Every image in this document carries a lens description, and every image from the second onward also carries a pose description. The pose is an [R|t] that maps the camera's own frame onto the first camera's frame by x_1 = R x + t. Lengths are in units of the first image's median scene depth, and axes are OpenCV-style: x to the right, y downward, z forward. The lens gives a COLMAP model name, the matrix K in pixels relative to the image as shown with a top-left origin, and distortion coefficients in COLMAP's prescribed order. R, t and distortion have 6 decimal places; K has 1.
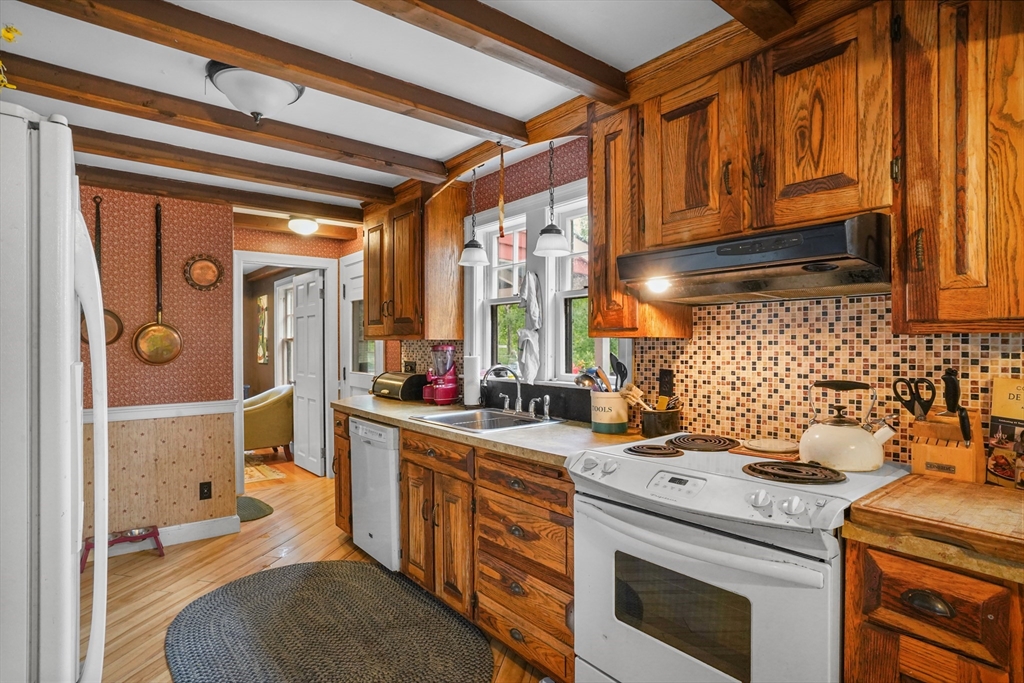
lens RADIAL K [[536.3, 0, 517.7], [0, 536.3, 345.2], [0, 0, 1]] dist [-0.031950, 0.004054]
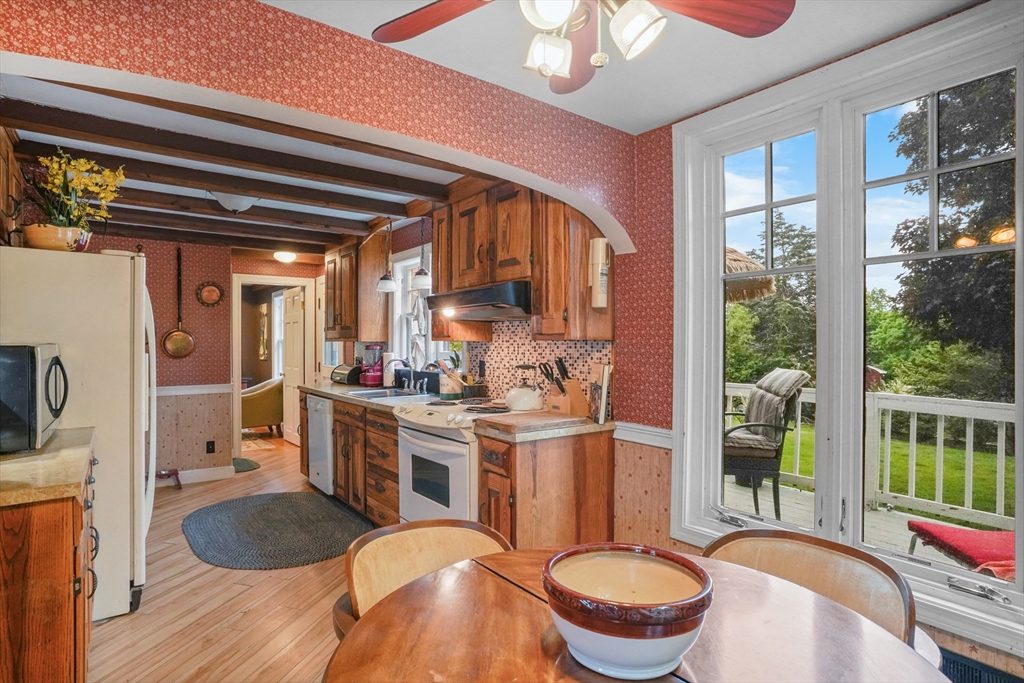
lens RADIAL K [[536.3, 0, 507.1], [0, 536.3, 341.8], [0, 0, 1]] dist [-0.031950, 0.004054]
pose [[0.999101, 0.000456, -0.042393, 0.335549], [-0.000694, 0.999984, -0.005595, -0.002021], [0.042390, 0.005619, 0.999085, -0.493971]]
